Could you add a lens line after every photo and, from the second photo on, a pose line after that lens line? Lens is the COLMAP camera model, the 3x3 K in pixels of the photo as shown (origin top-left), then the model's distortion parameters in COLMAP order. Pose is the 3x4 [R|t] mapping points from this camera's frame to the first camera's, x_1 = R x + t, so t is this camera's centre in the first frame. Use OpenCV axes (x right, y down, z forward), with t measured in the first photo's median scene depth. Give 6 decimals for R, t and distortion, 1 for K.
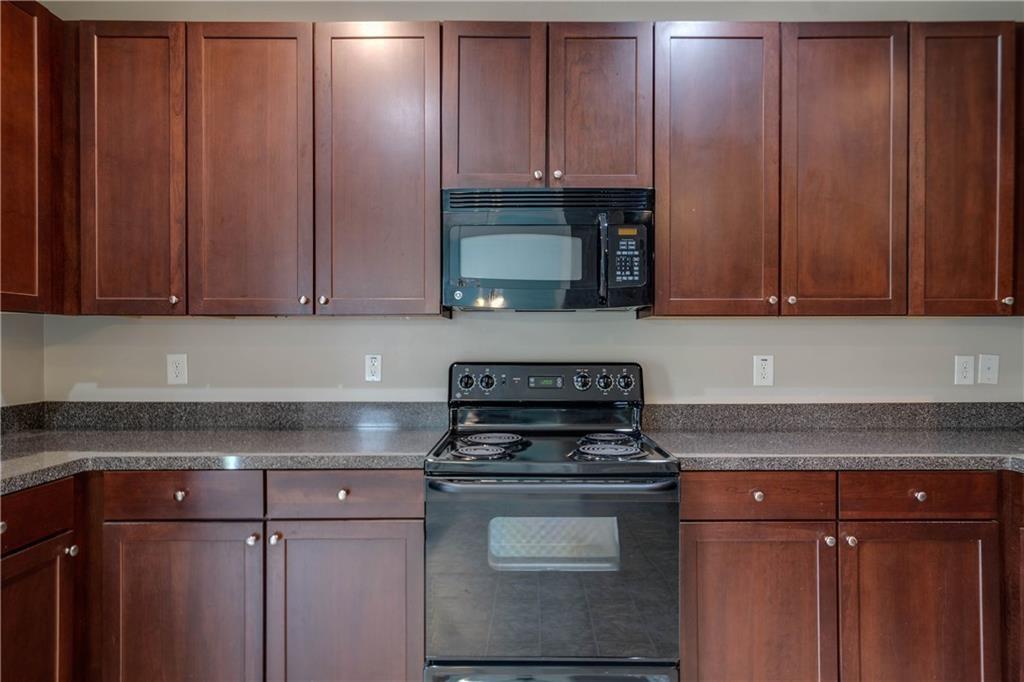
lens RADIAL K [[590.7, 0, 512.0], [0, 590.7, 341.0], [0, 0, 1]] dist [0.001648, 0.000431]
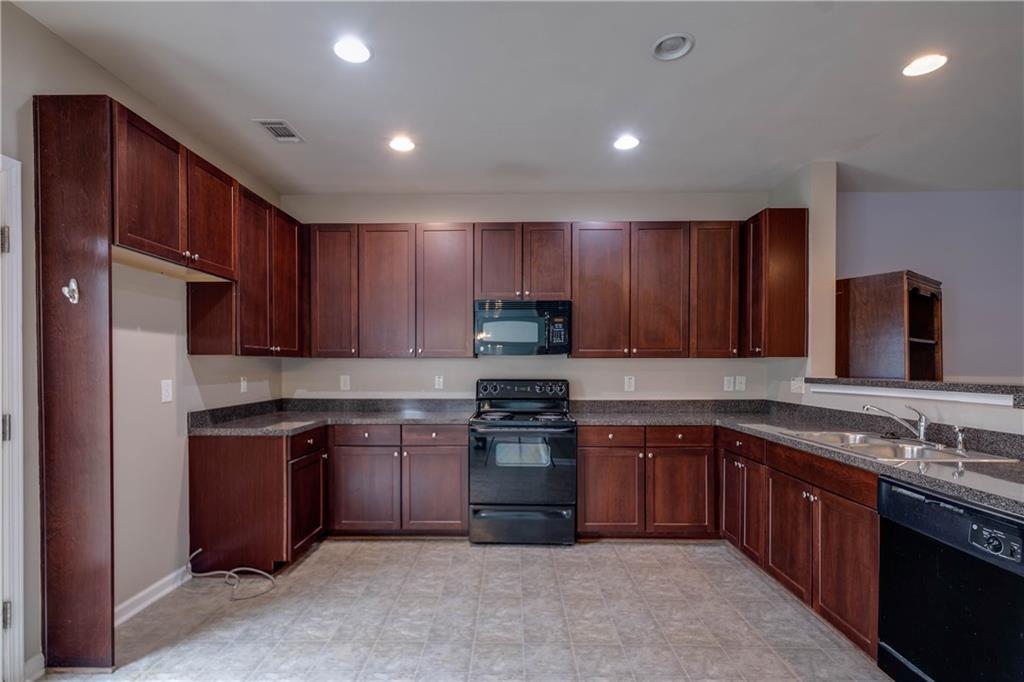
lens RADIAL K [[468.9, 0, 510.0], [0, 468.9, 372.4], [0, 0, 1]] dist [-0.014837, 0.000372]
pose [[0.999985, 0.000298, -0.005405, 0.023258], [-0.000213, 0.999877, 0.015680, -0.016795], [0.005409, -0.015679, 0.999862, -0.725433]]
